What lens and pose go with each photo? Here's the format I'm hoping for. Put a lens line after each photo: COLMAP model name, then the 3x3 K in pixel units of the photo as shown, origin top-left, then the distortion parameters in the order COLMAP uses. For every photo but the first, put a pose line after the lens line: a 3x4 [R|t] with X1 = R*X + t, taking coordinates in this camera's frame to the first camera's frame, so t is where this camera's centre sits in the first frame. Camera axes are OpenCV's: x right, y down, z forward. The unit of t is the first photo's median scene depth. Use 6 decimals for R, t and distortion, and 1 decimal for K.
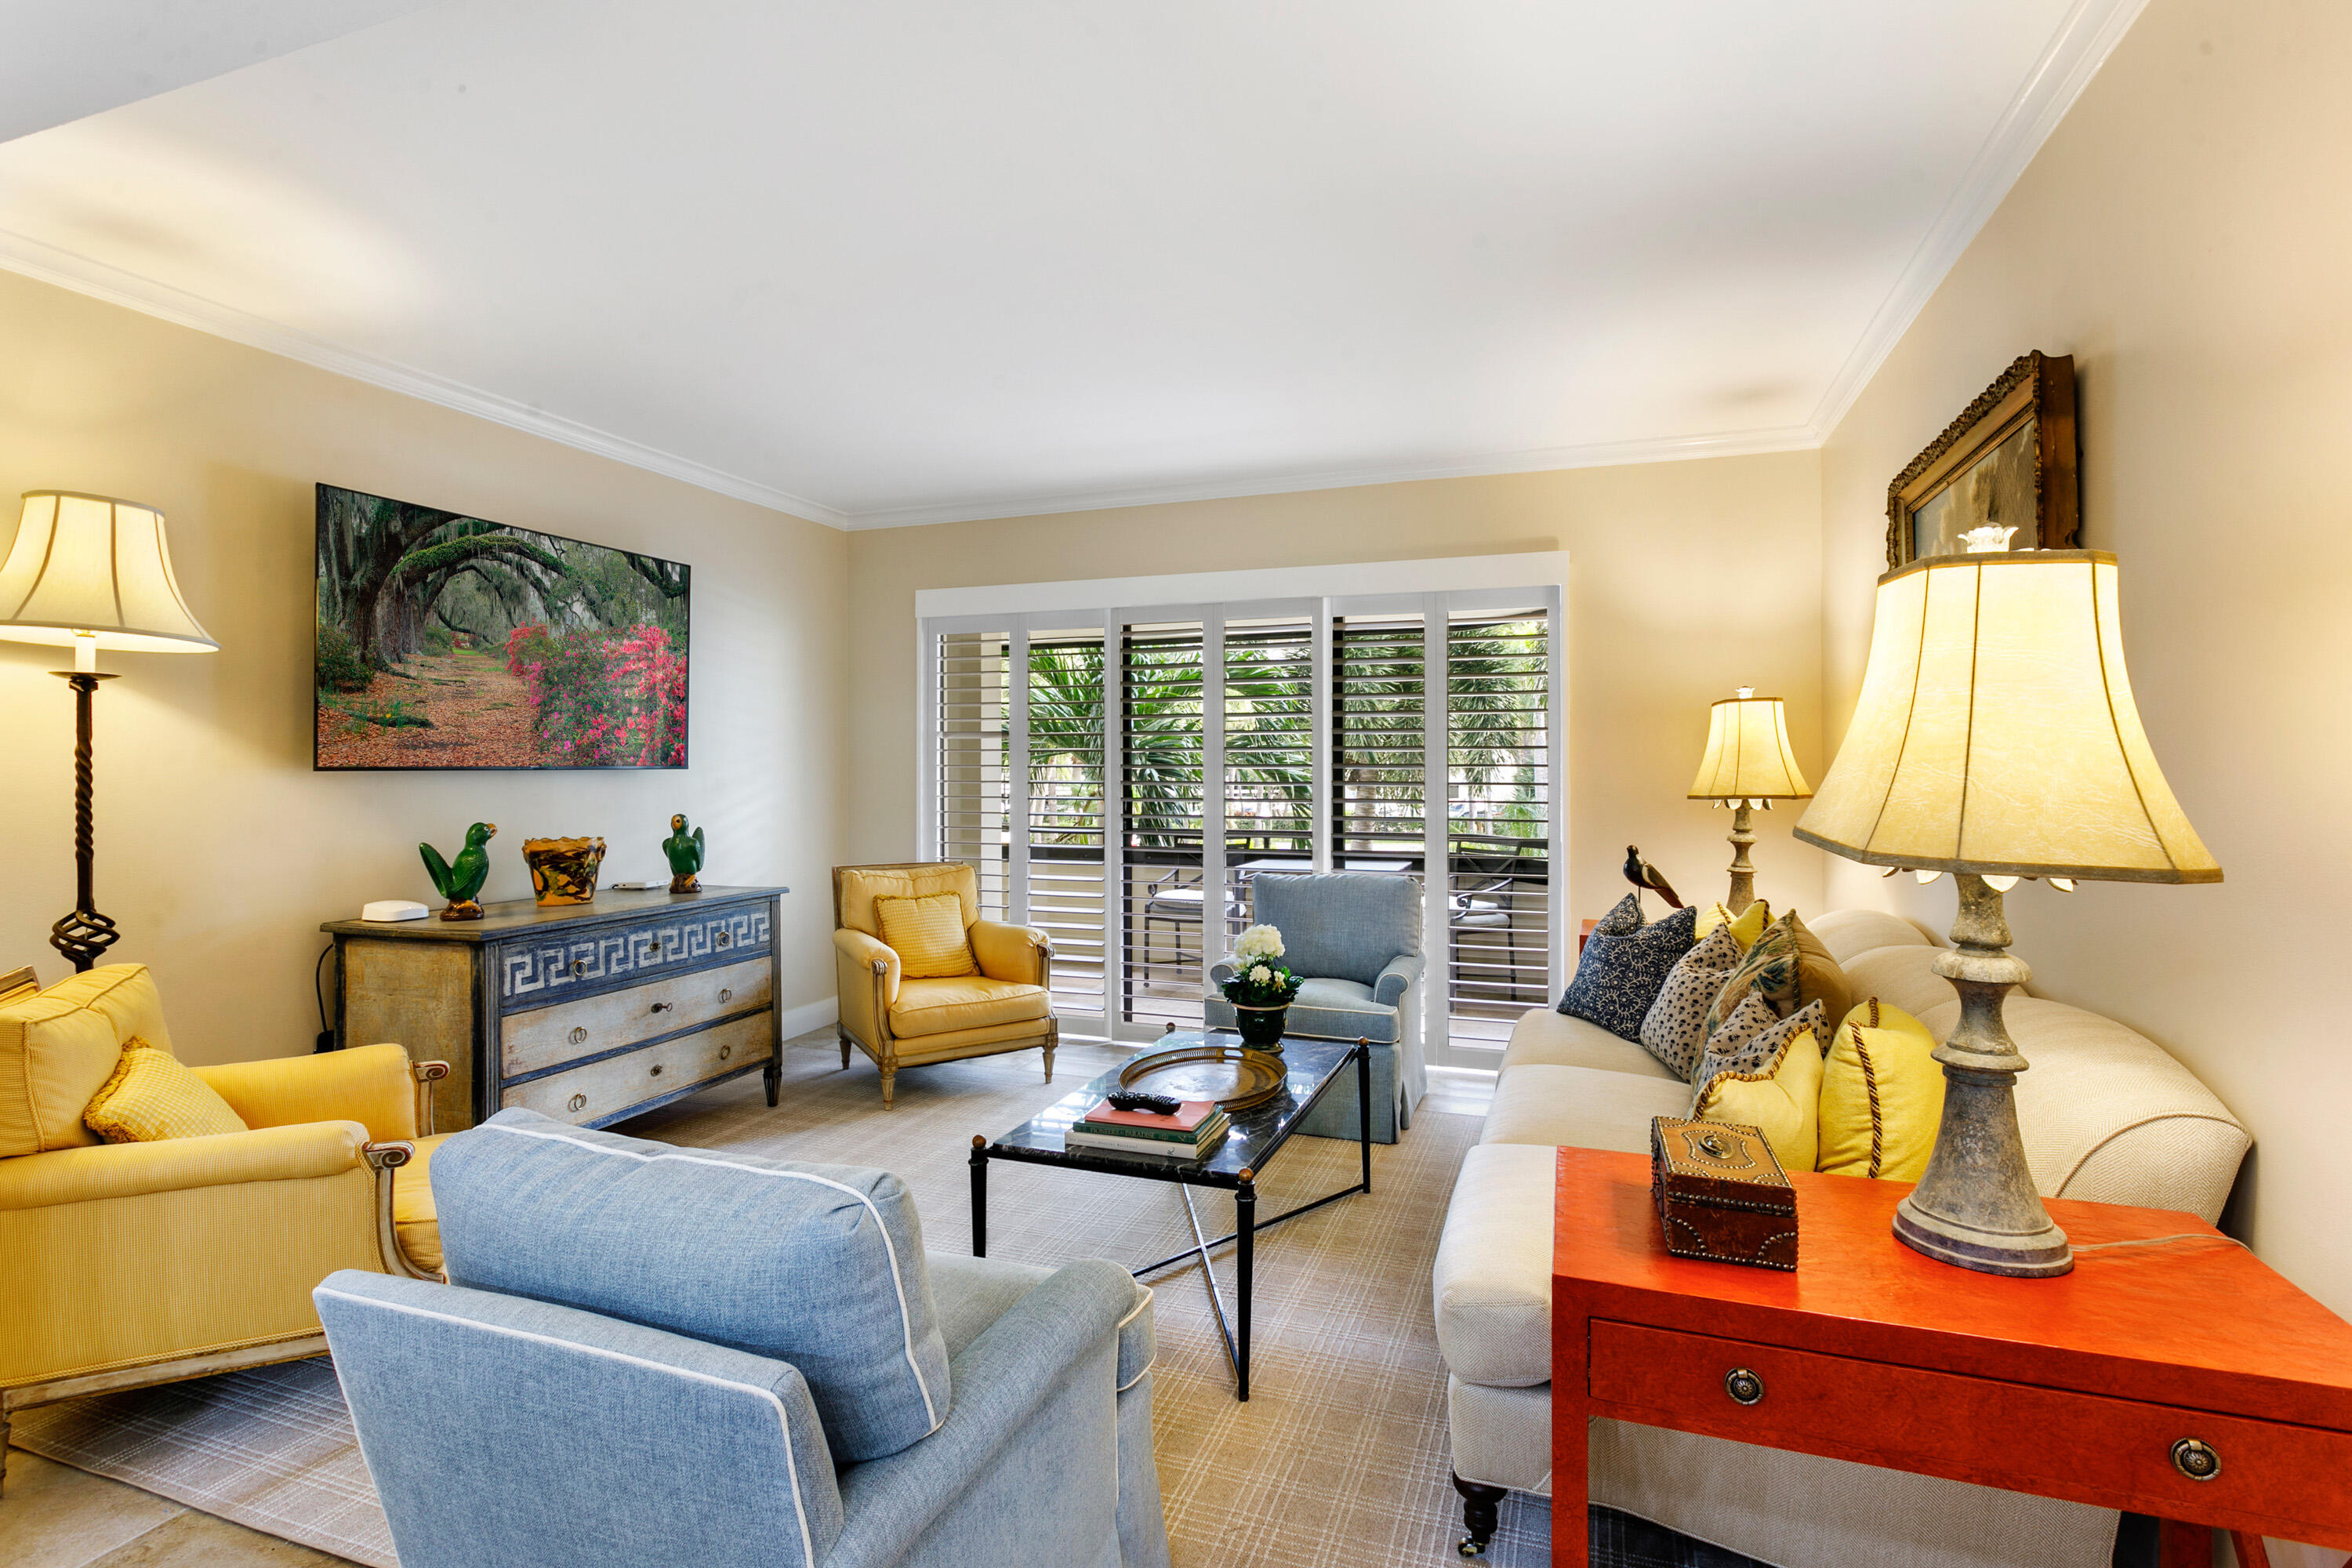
lens RADIAL K [[1139.4, 0, 1166.8], [0, 1139.4, 767.6], [0, 0, 1]] dist [0.014786, -0.002980]
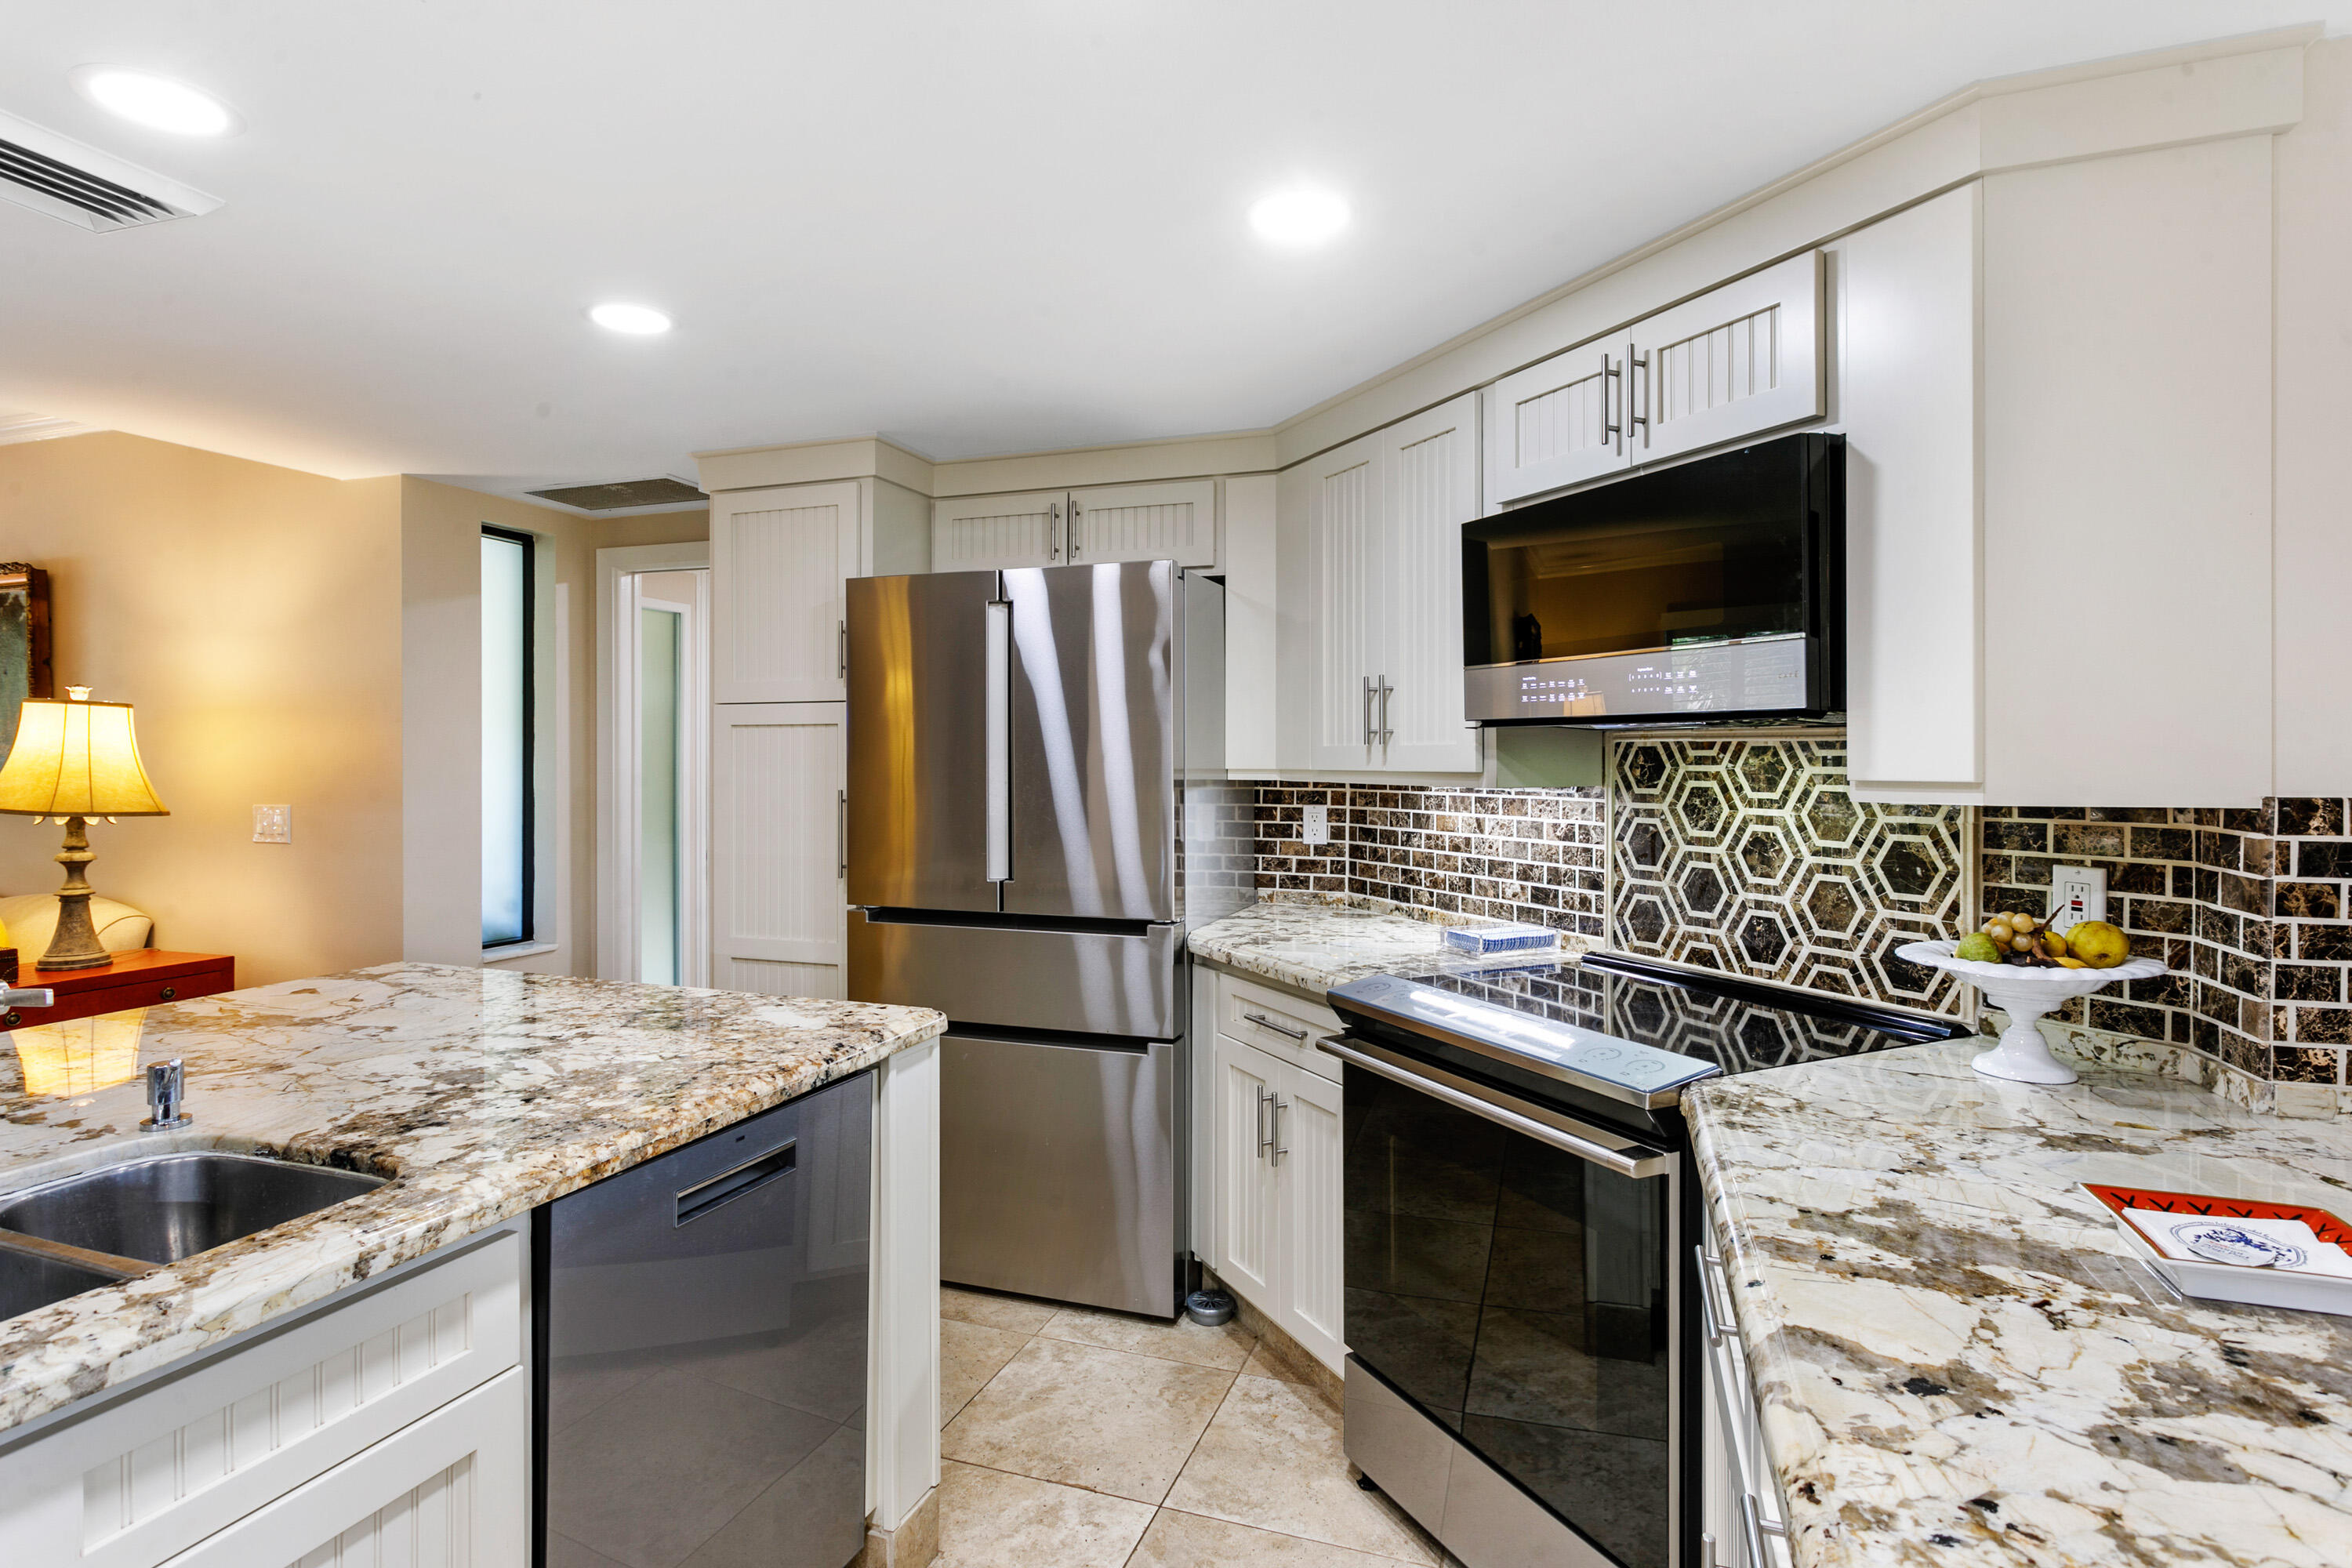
lens RADIAL K [[1189.1, 0, 1177.3], [0, 1189.1, 770.1], [0, 0, 1]] dist [0.000727, 0.000538]
pose [[-0.015663, 0.001825, 0.999876, -0.826549], [0.002368, 0.999996, -0.001788, -0.002240], [-0.999875, 0.002340, -0.015667, -0.587195]]
